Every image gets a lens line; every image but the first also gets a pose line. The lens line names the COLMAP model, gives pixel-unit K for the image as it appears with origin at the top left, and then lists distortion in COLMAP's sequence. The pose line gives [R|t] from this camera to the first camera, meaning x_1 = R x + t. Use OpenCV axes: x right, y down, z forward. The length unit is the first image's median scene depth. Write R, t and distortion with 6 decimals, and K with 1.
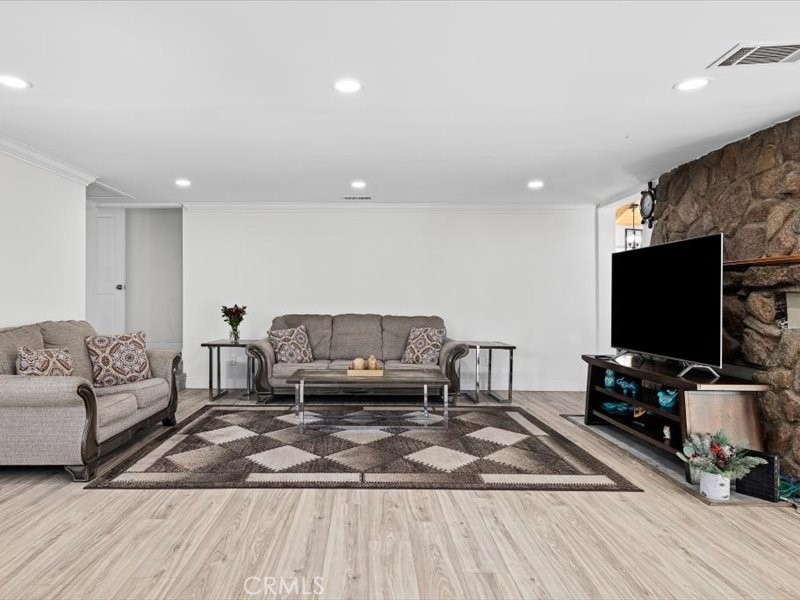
lens RADIAL K [[528.9, 0, 400.0], [0, 528.9, 300.0], [0, 0, 1]] dist [0.005594, 0.000775]
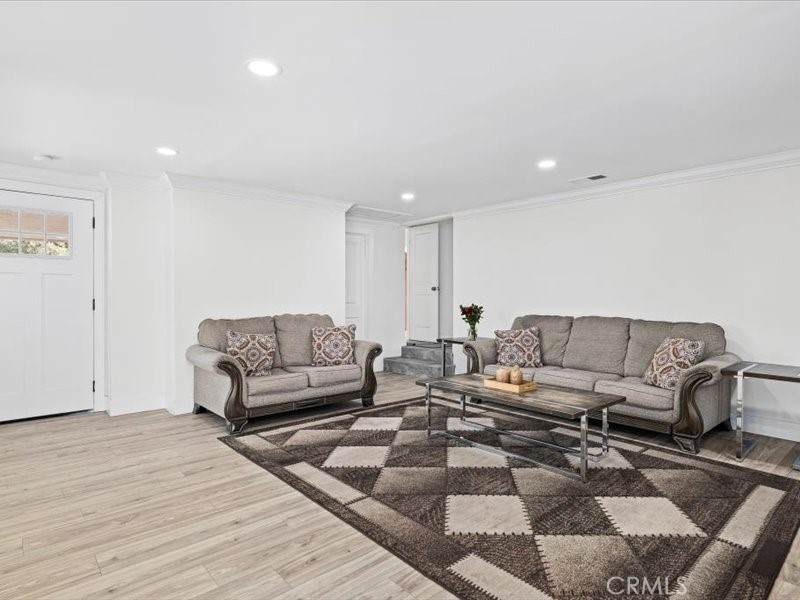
lens RADIAL K [[465.6, 0, 400.0], [0, 465.6, 300.0], [0, 0, 1]] dist [-0.001437, 0.000201]
pose [[0.634098, 0.005001, -0.773237, 0.467106], [-0.002681, 0.999987, 0.004269, -0.004117], [0.773248, -0.000634, 0.634103, 0.453405]]
